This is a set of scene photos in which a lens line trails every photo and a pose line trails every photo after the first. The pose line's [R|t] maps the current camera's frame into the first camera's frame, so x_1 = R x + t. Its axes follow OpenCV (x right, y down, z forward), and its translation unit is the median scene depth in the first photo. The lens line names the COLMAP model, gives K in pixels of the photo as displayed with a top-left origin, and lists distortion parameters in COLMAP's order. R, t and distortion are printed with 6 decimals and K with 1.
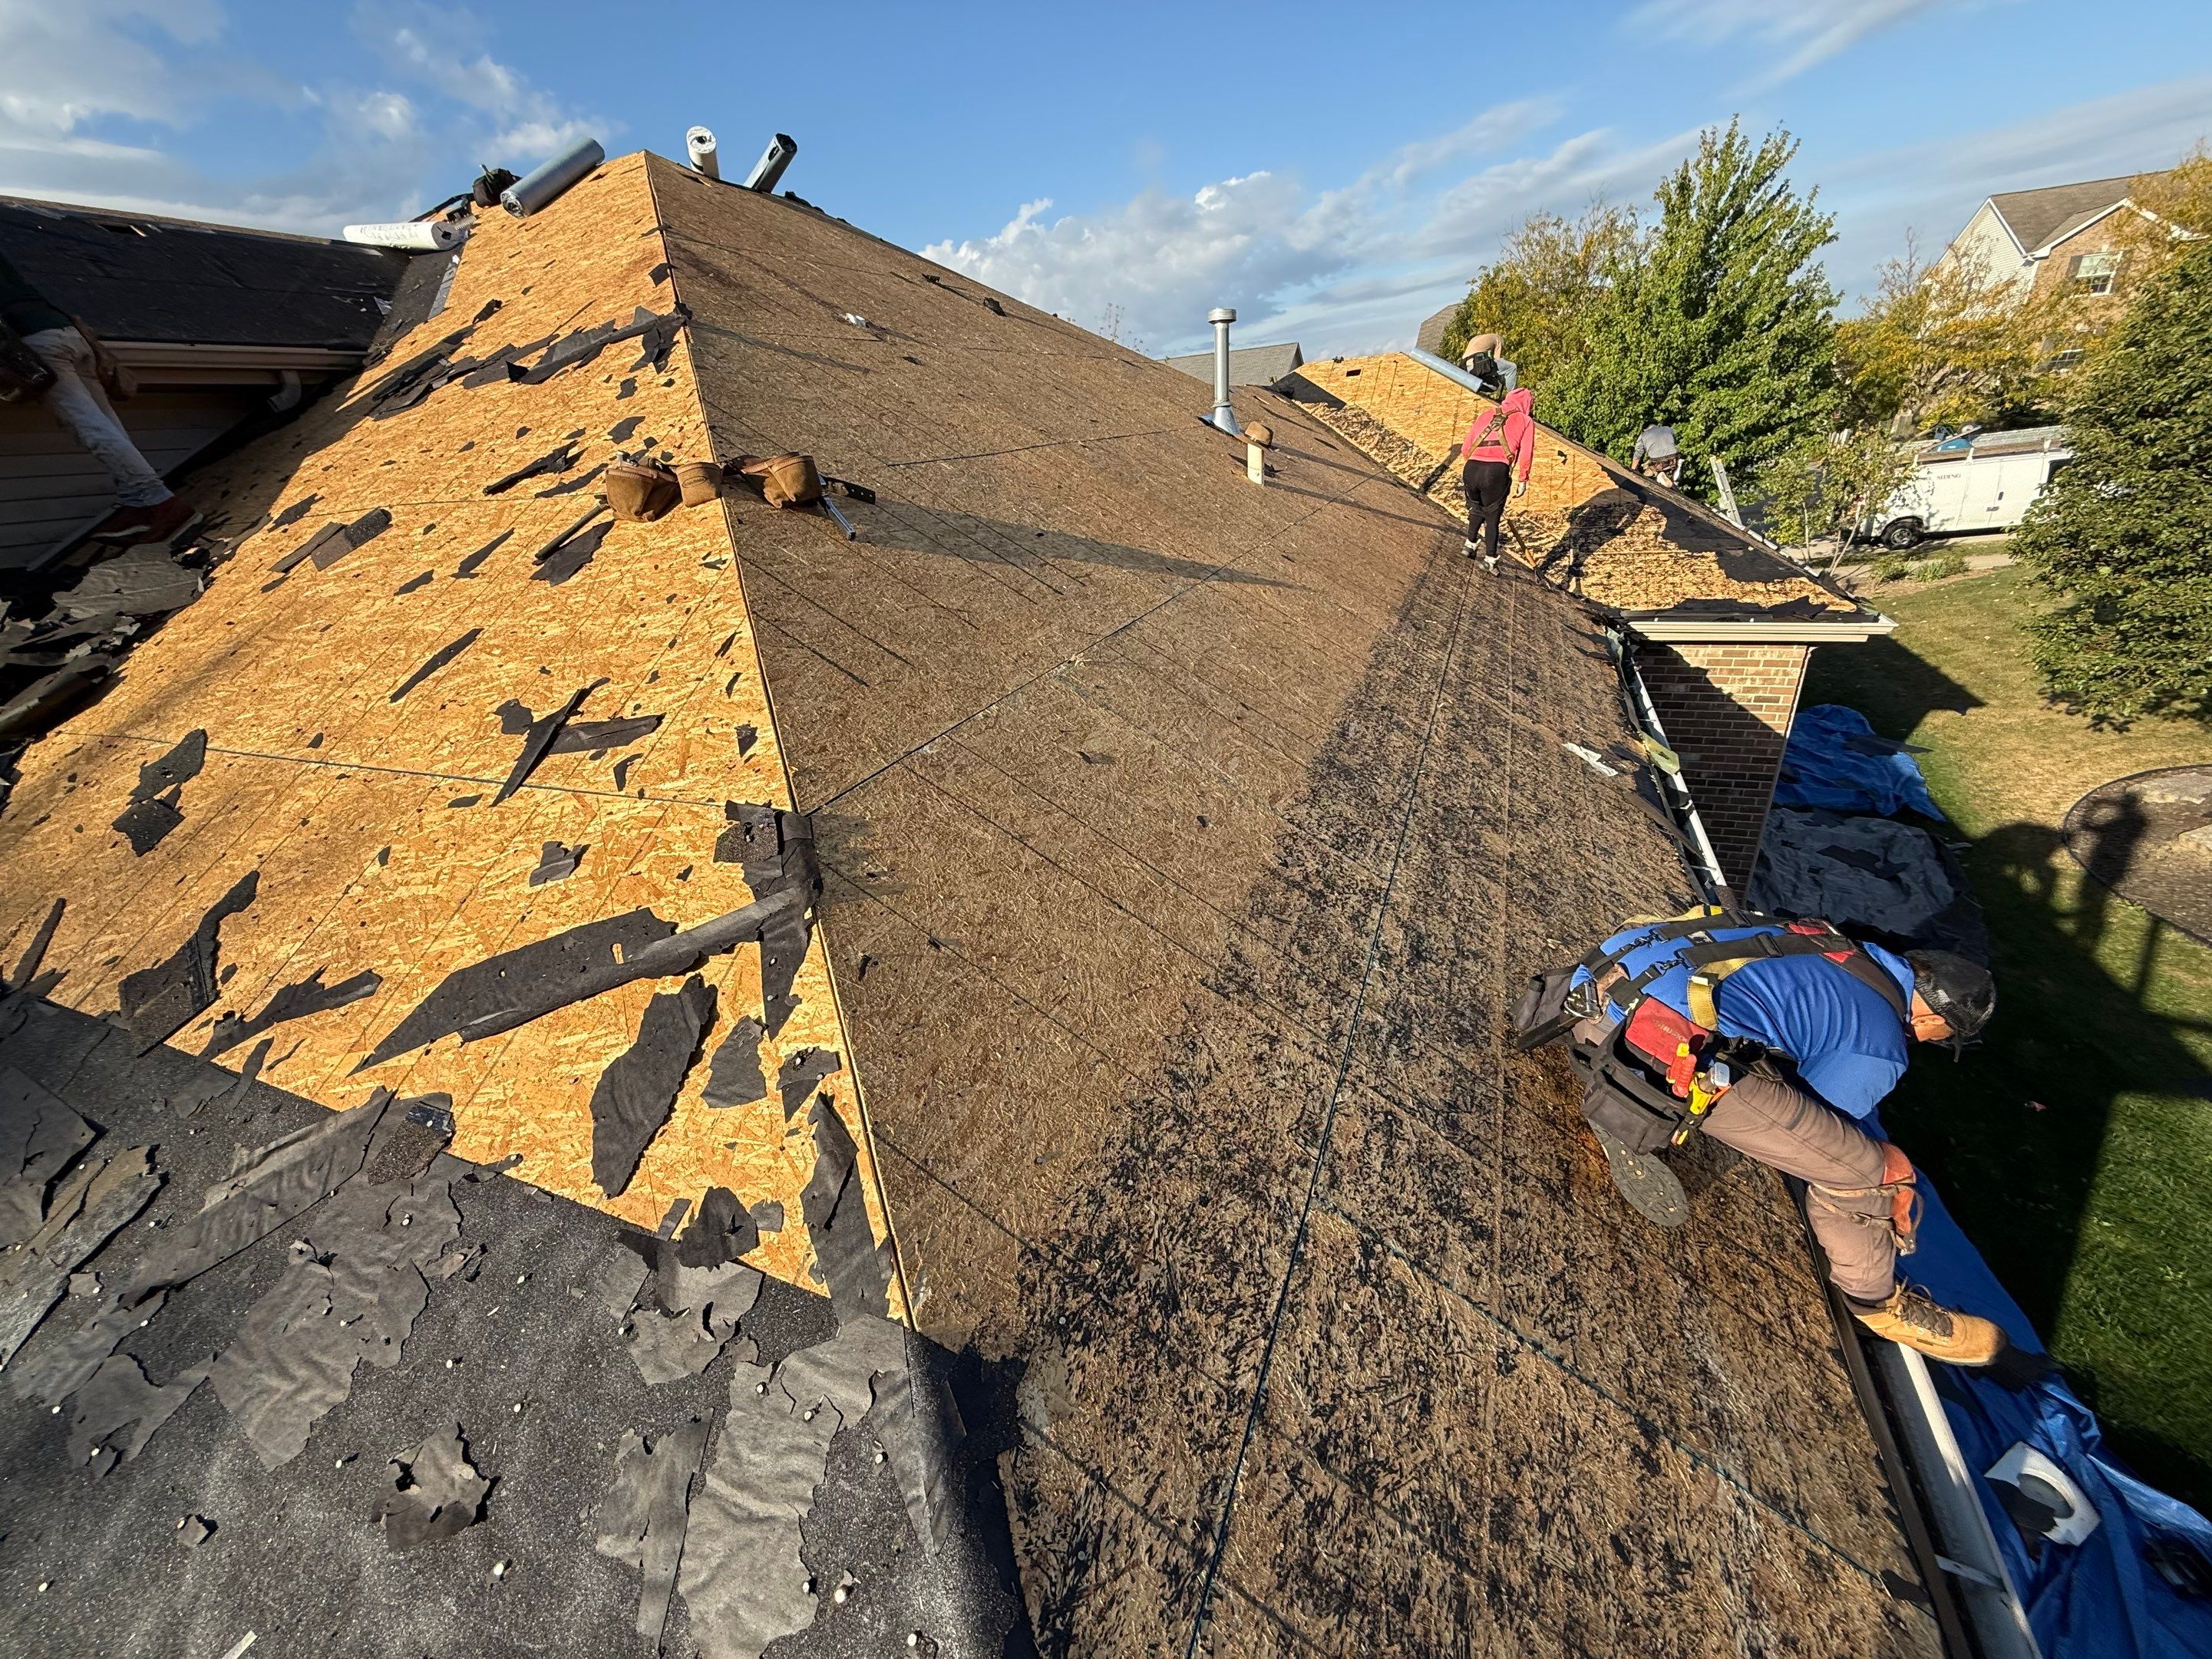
lens RADIAL K [[871.0, 0, 1105.8], [0, 871.0, 825.0], [0, 0, 1]] dist [-0.002434, -0.000013]
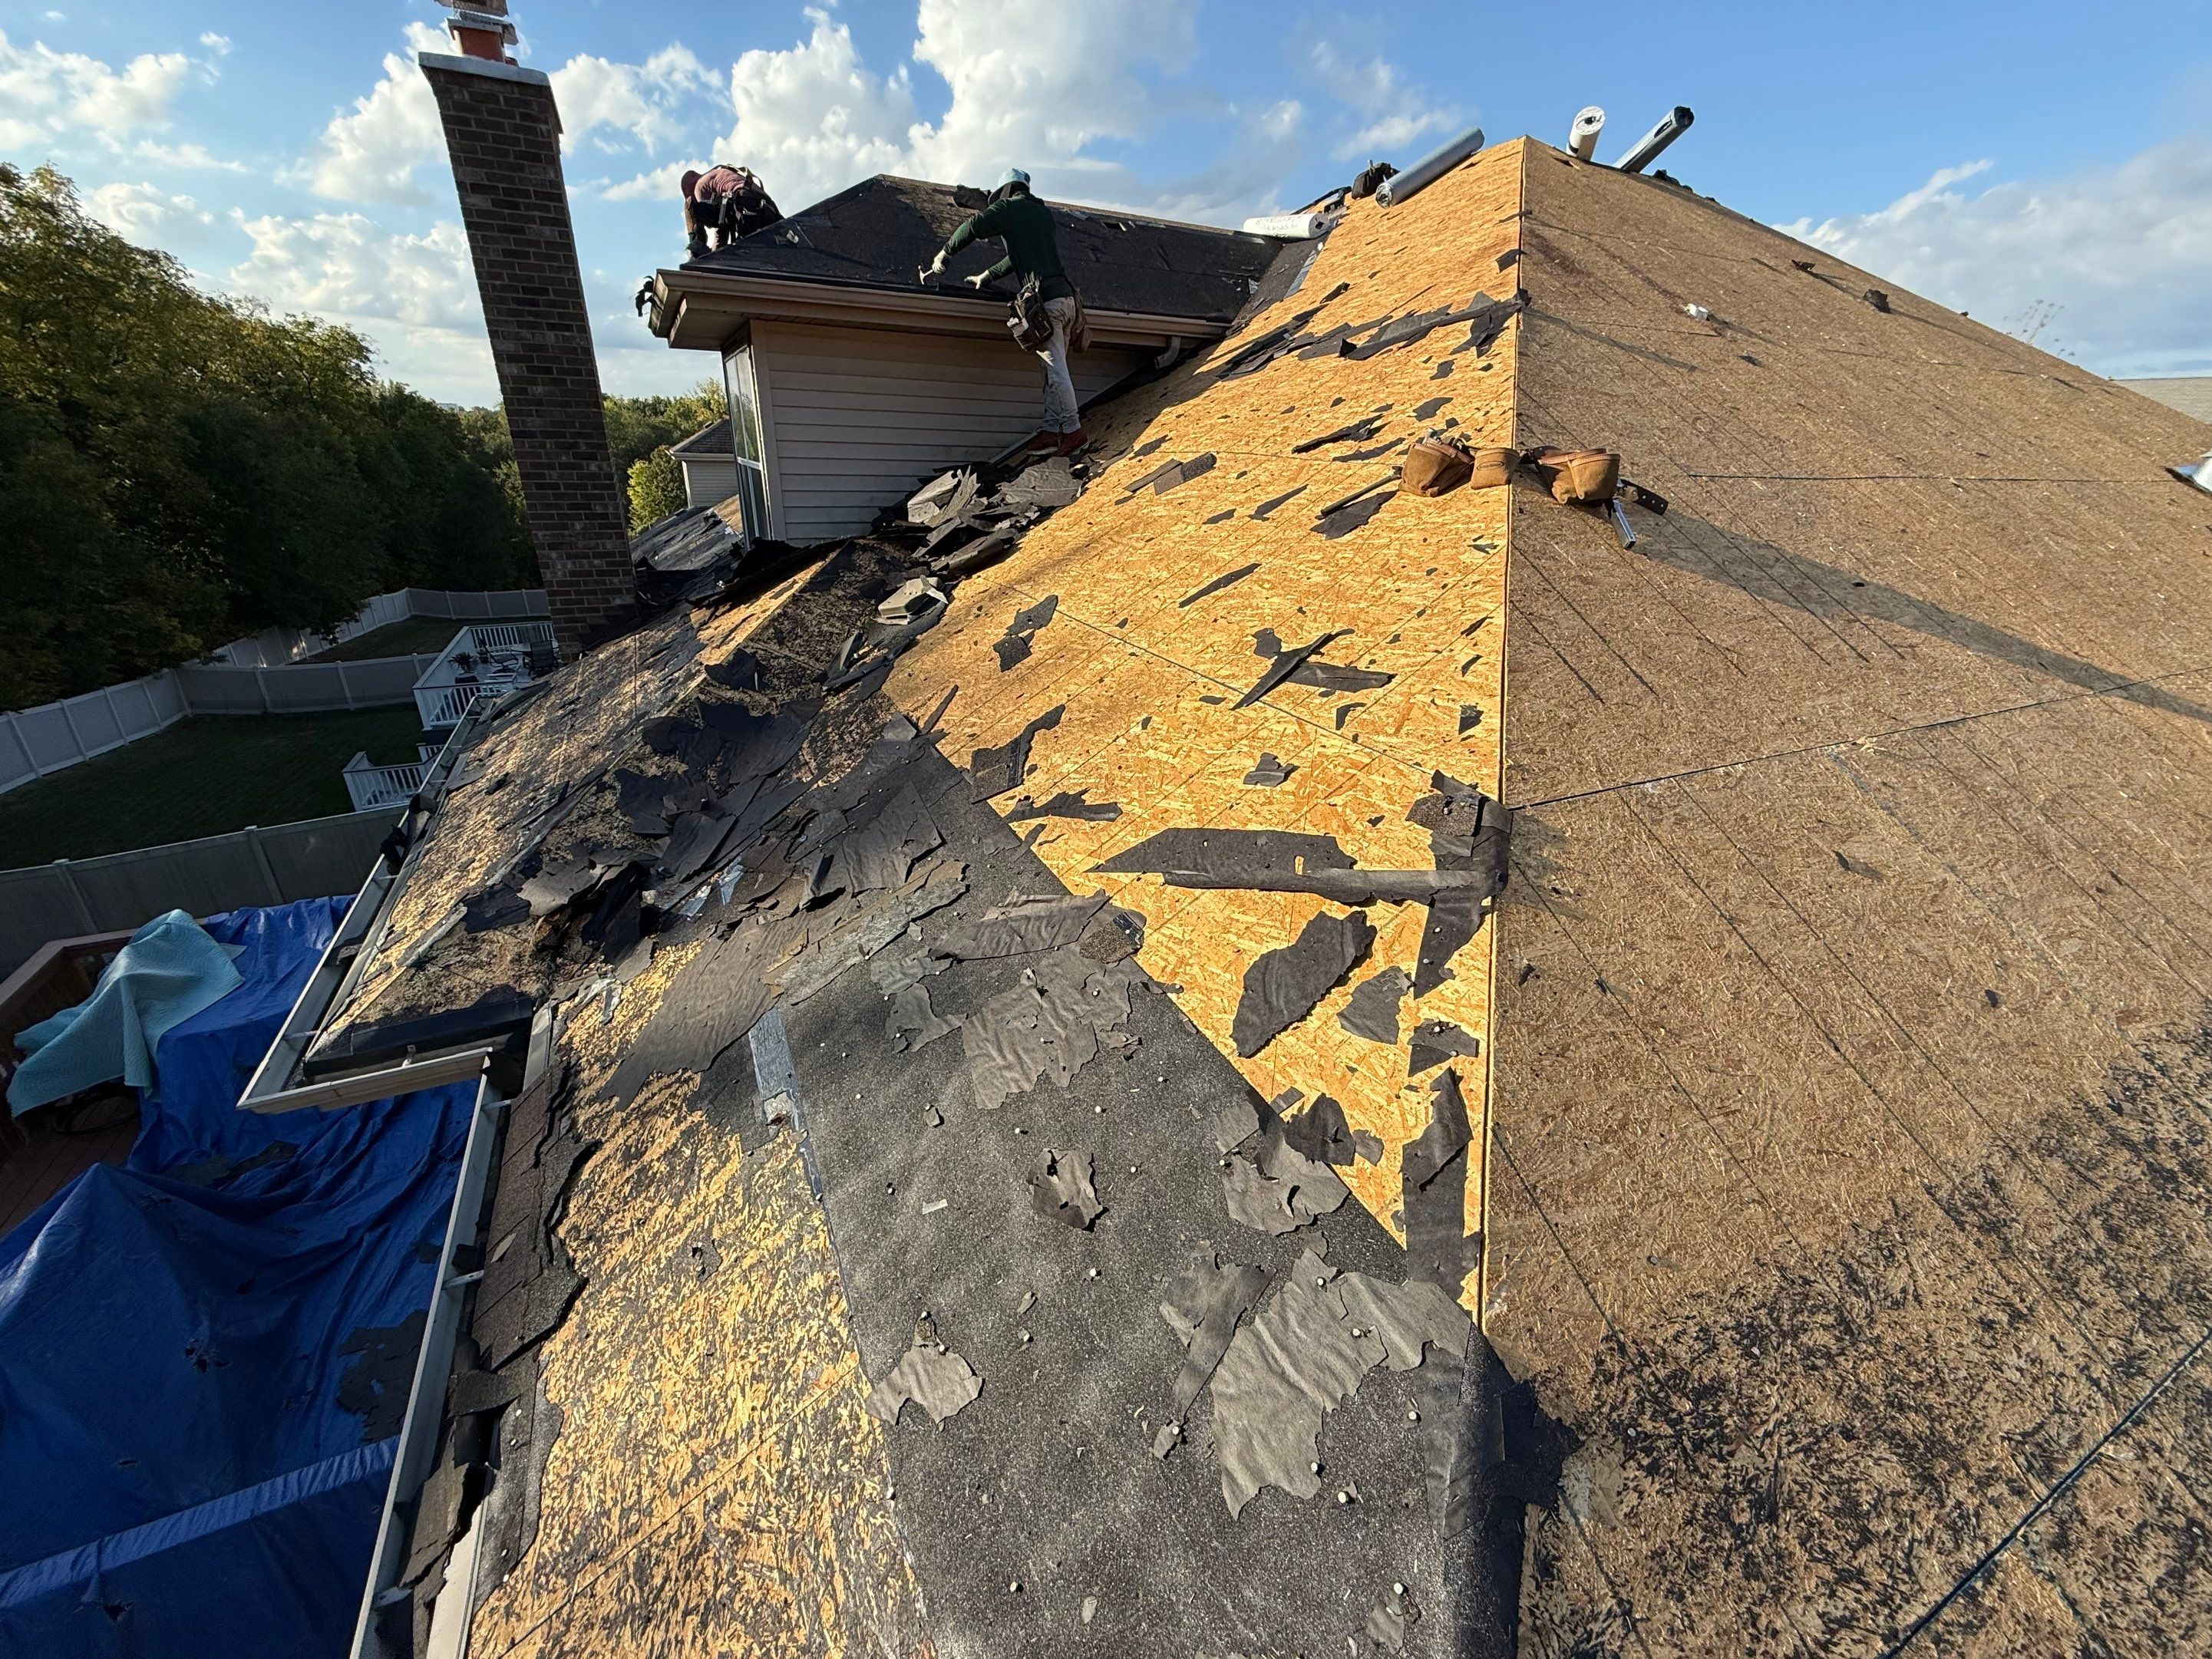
lens RADIAL K [[877.0, 0, 1106.0], [0, 877.0, 829.5], [0, 0, 1]] dist [-0.000106, -0.000383]
pose [[0.748784, 0.360911, -0.555937, -0.104528], [-0.354071, 0.926852, 0.124814, 0.040913], [0.560318, 0.103383, 0.821800, -0.068888]]
